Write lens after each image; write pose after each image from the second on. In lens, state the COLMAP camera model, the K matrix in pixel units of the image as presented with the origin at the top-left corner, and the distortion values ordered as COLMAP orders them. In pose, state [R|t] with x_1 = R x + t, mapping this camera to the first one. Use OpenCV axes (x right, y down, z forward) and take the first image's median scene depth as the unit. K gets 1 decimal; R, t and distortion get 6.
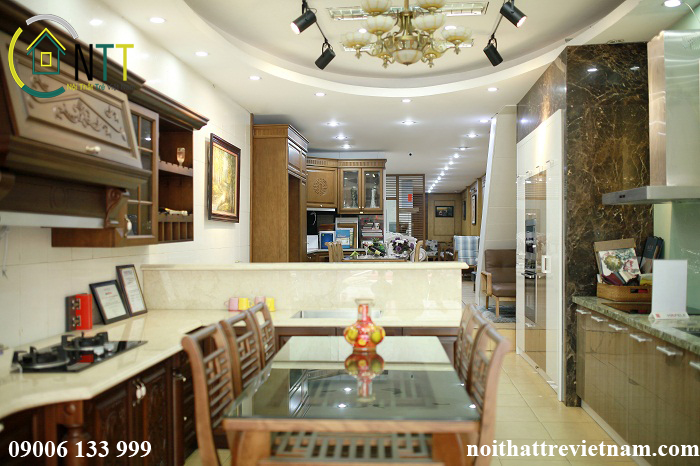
lens RADIAL K [[666.7, 0, 350.0], [0, 666.7, 233.0], [0, 0, 1]] dist [-0.055046, 0.107206]
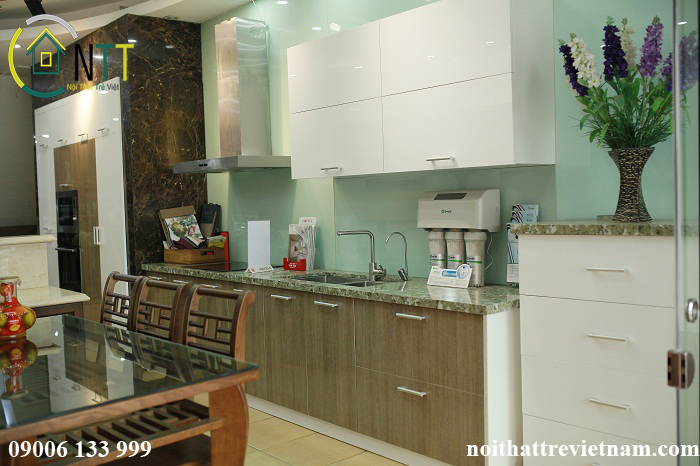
lens RADIAL K [[666.7, 0, 350.0], [0, 666.7, 233.0], [0, 0, 1]] dist [-0.055046, 0.107206]
pose [[0.689954, -0.051096, 0.722048, -0.180133], [0.026766, 0.998624, 0.045091, 0.010786], [-0.723358, -0.011784, 0.690372, 0.070874]]
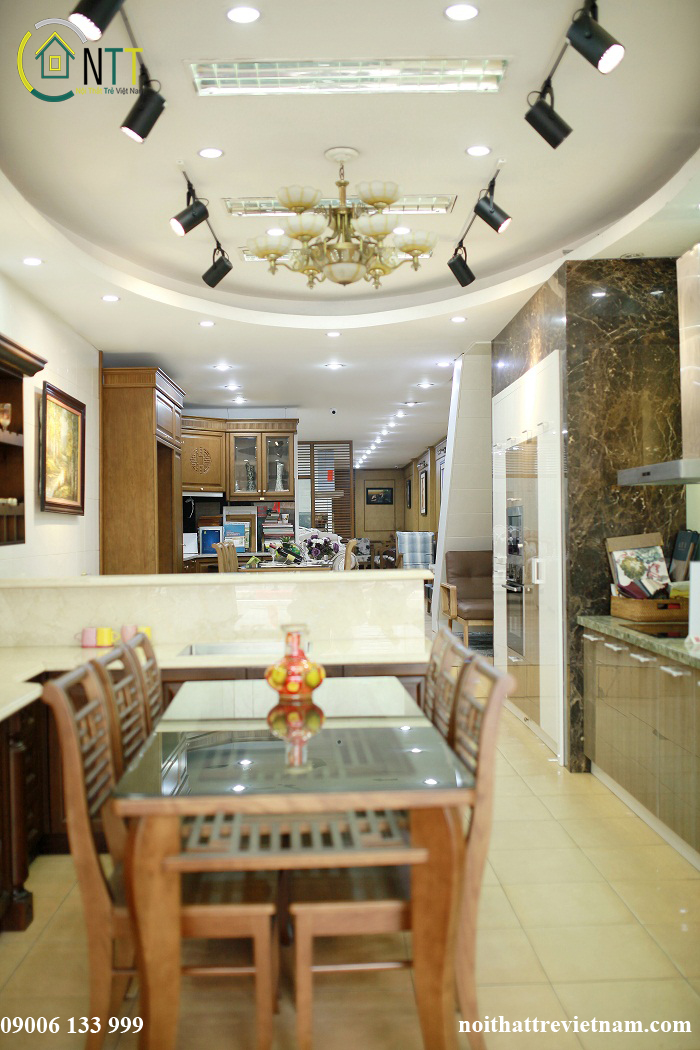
lens RADIAL K [[1000.1, 0, 350.0], [0, 1000.1, 525.0], [0, 0, 1]] dist [-0.055046, 0.107206]
pose [[0.993357, -0.009857, 0.114648, -0.025125], [0.010261, 0.999943, -0.002937, -0.000464], [-0.114613, 0.004094, 0.993402, -0.023909]]
